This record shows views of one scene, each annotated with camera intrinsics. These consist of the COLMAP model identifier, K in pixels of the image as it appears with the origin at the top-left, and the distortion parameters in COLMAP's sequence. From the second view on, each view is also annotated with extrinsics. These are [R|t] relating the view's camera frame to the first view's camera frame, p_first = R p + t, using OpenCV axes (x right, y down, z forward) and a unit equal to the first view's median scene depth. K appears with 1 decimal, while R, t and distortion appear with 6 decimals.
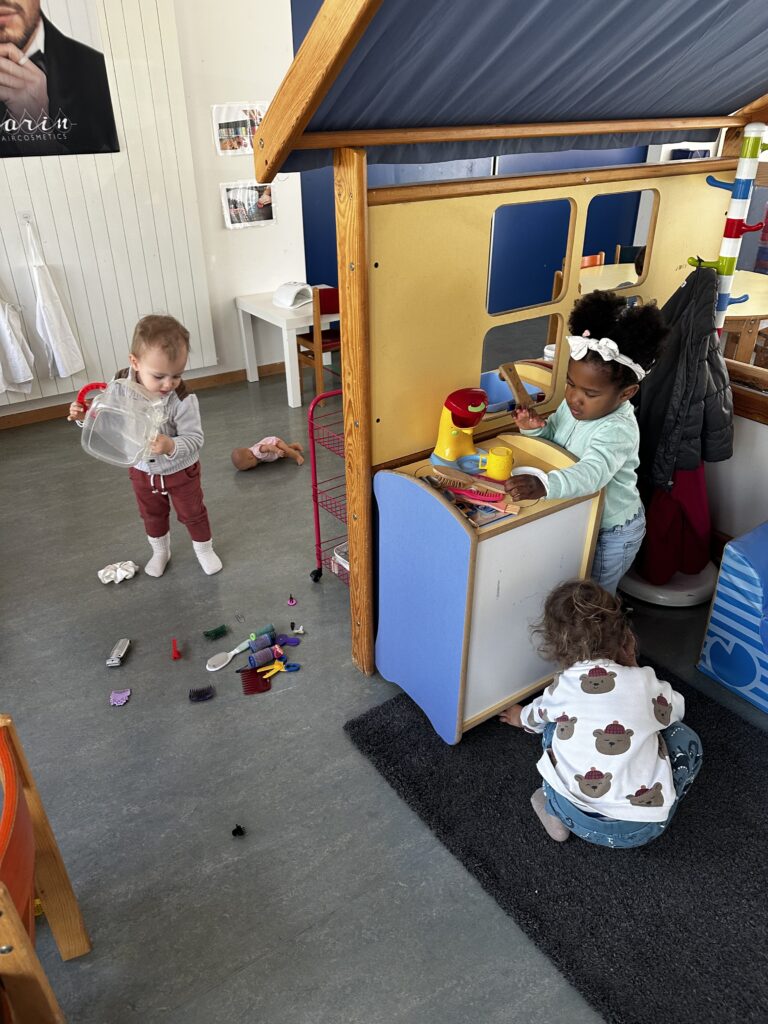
lens RADIAL K [[718.2, 0, 385.6], [0, 718.2, 515.0], [0, 0, 1]] dist [-0.007816, -0.005693]
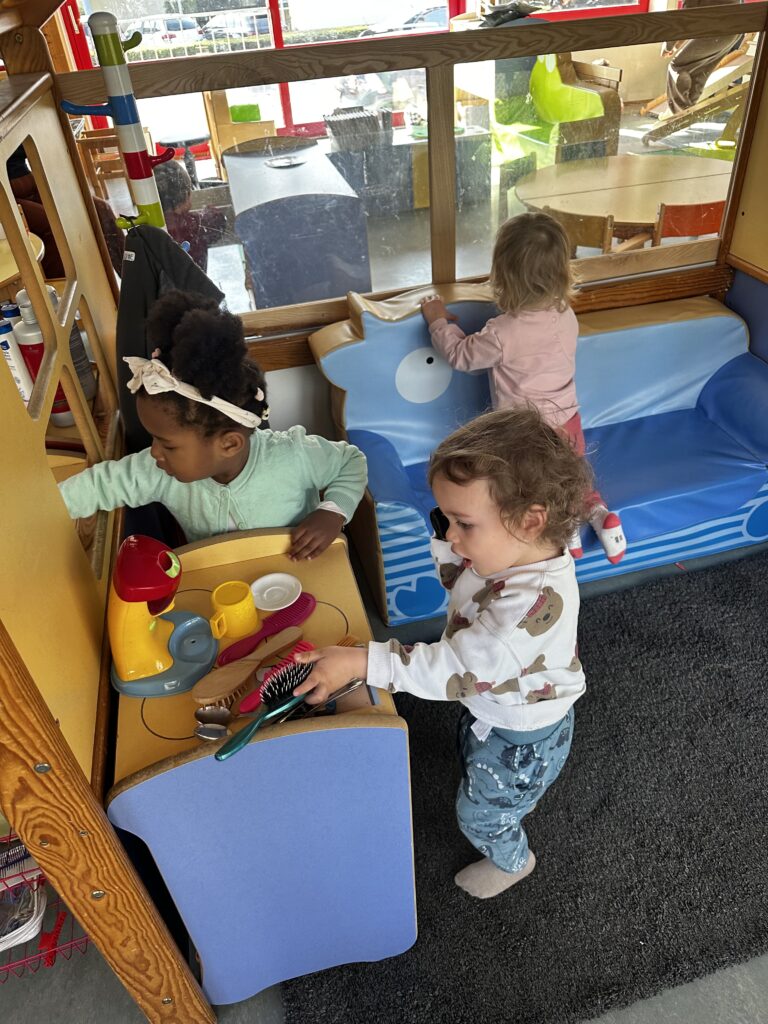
lens RADIAL K [[718.2, 0, 385.6], [0, 718.2, 515.0], [0, 0, 1]] dist [-0.007816, -0.005693]
pose [[0.344522, -0.592136, 0.728477, -0.162276], [0.515016, 0.768003, 0.380696, -0.266027], [-0.784897, 0.244020, 0.569554, 0.477347]]
